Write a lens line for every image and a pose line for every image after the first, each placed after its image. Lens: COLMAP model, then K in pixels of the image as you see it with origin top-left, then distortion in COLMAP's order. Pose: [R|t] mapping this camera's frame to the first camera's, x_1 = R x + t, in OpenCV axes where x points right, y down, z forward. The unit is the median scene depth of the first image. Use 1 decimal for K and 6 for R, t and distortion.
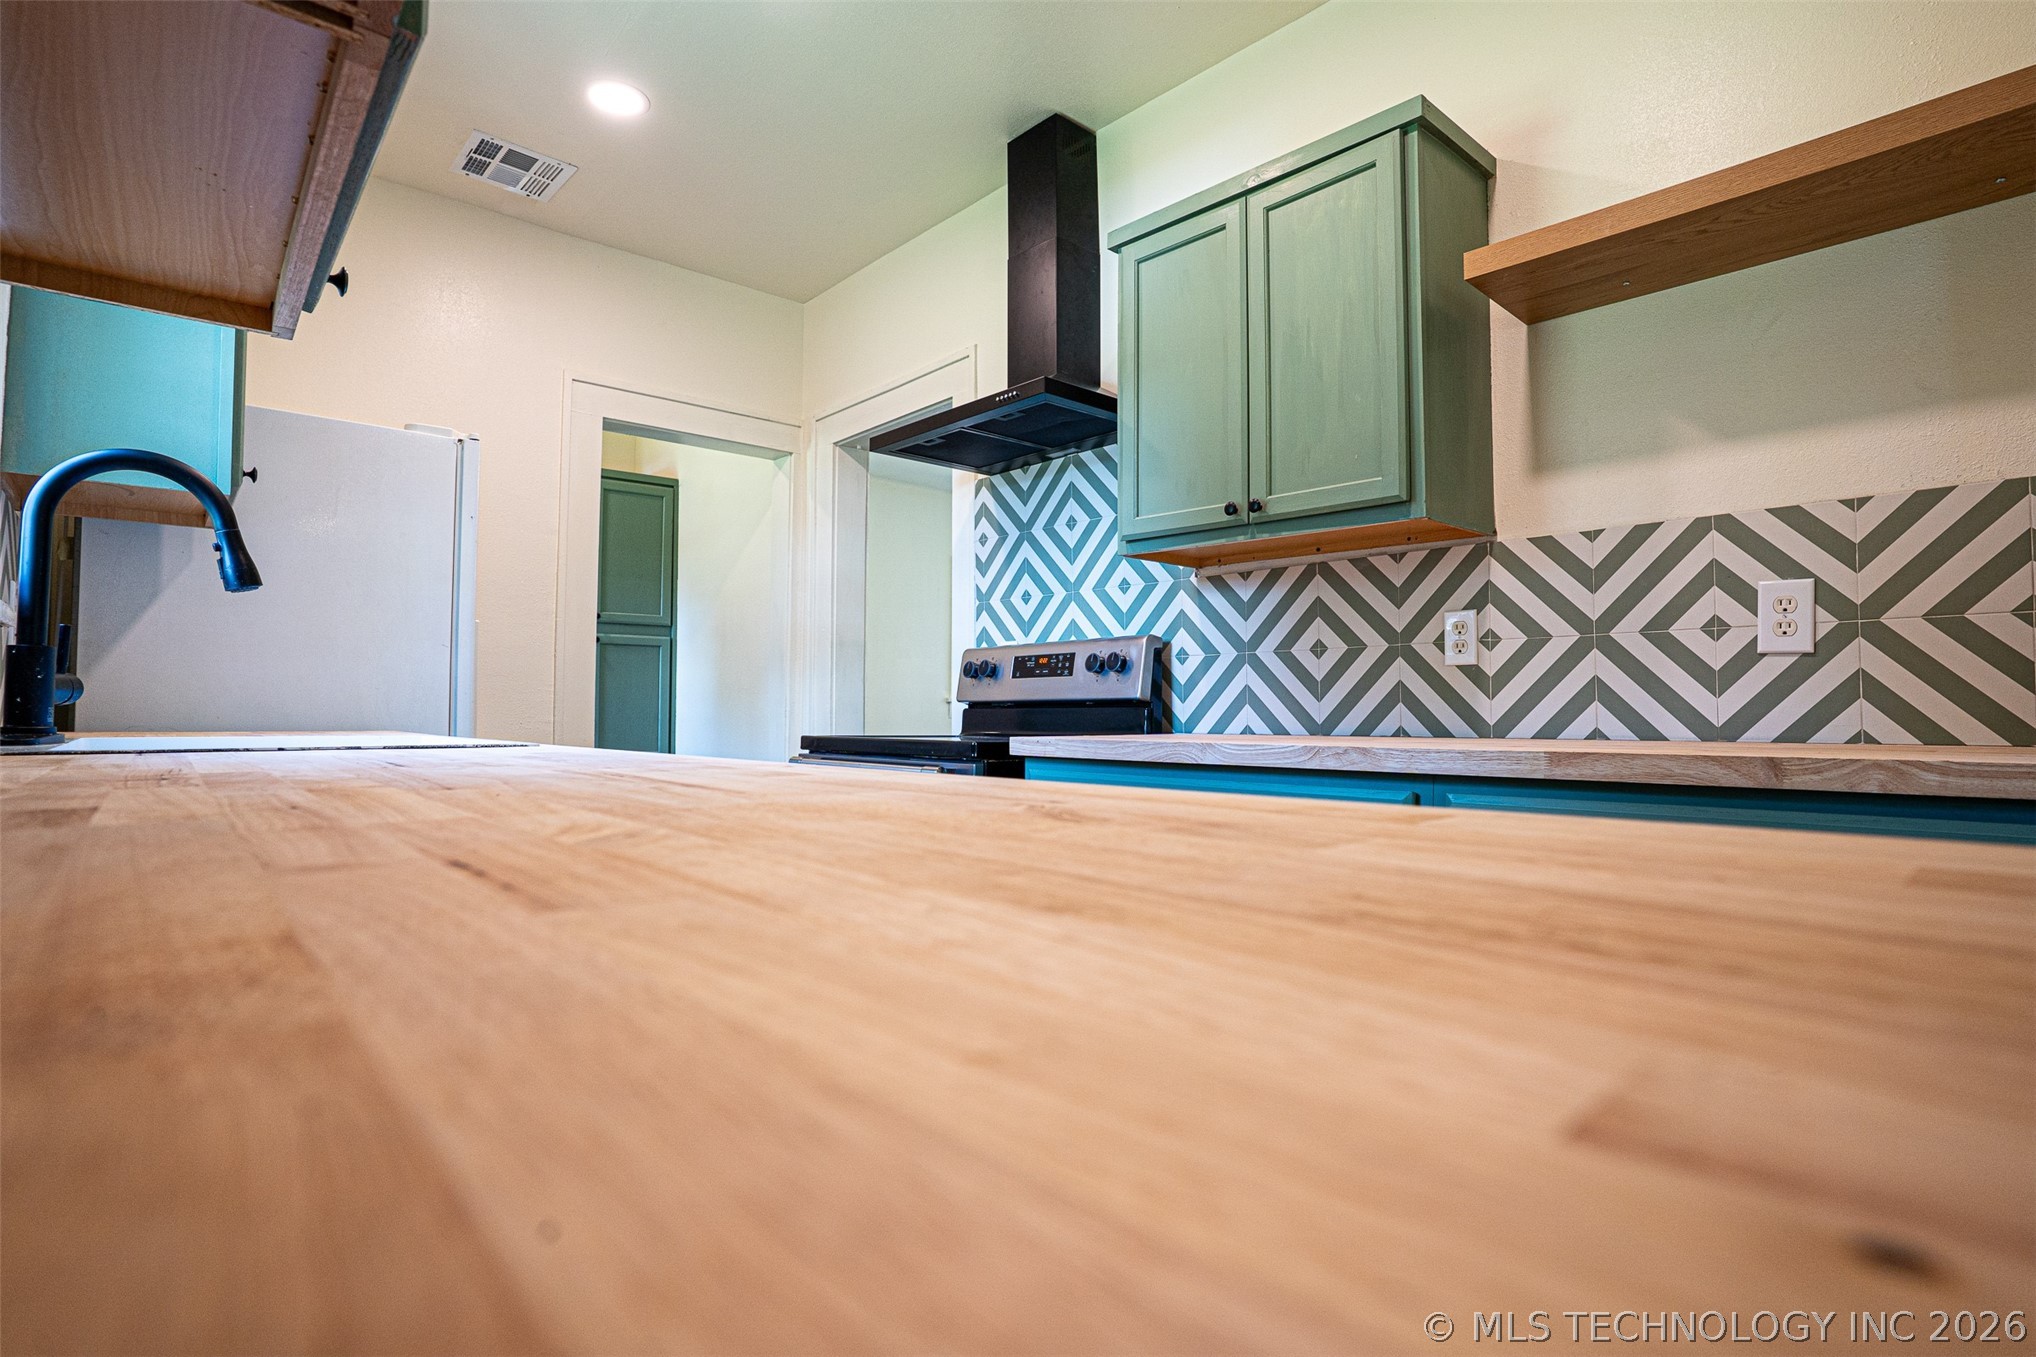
lens RADIAL K [[1000.1, 0, 1029.8], [0, 1000.1, 678.5], [0, 0, 1]] dist [-0.067600, 0.029406]
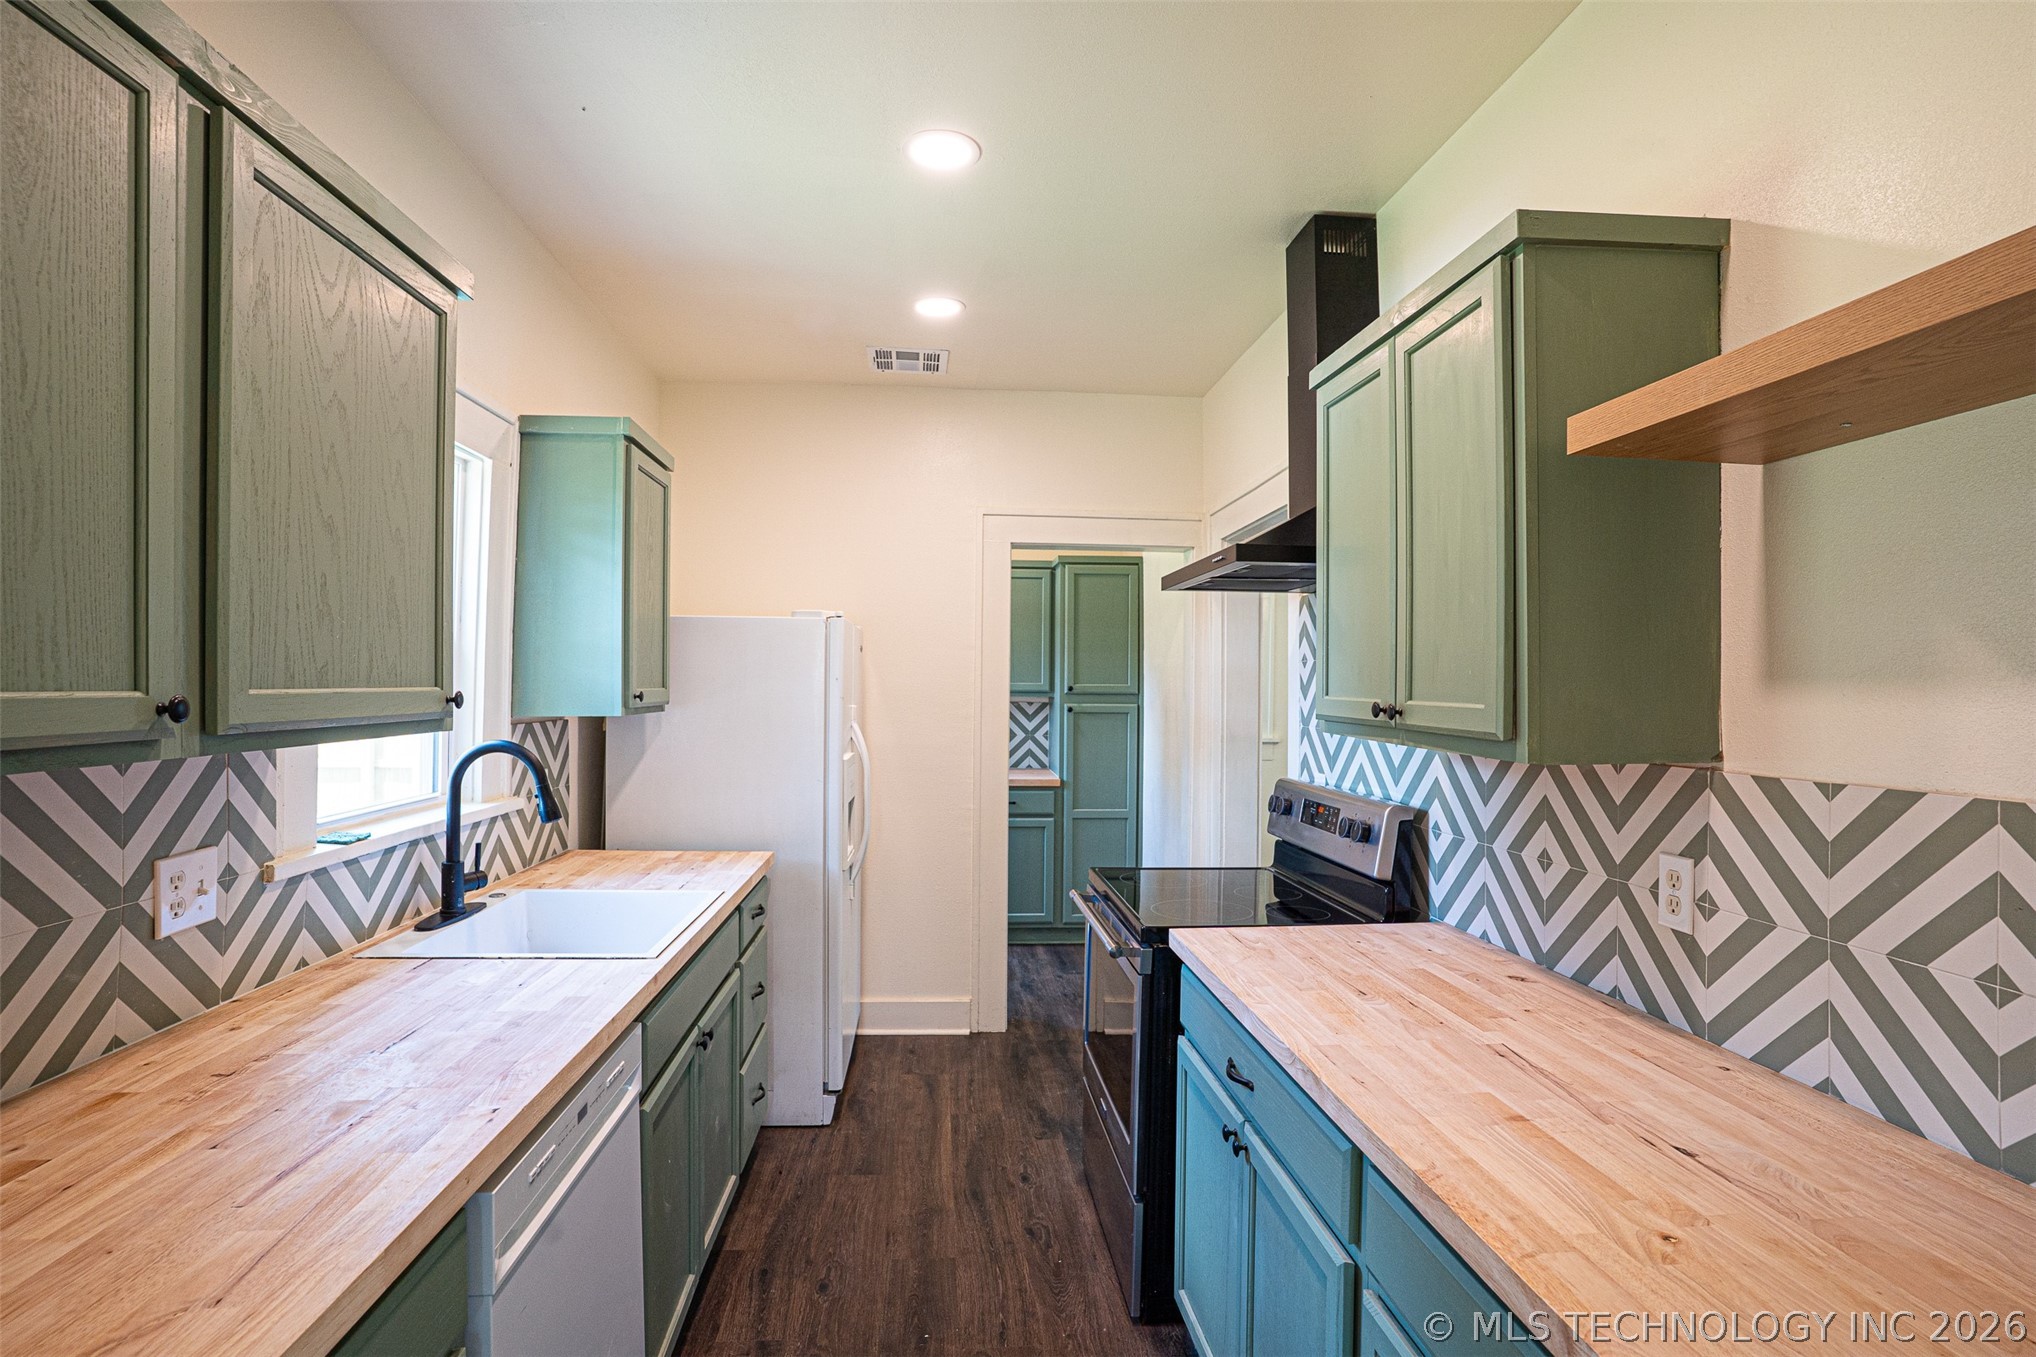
lens RADIAL K [[1000.1, 0, 1008.9], [0, 1000.1, 694.9], [0, 0, 1]] dist [-0.067600, 0.029406]
pose [[0.794680, 0.007702, -0.606979, 0.475724], [0.011605, 0.999544, 0.027878, -0.212990], [0.606917, -0.029198, 0.794229, 0.123574]]
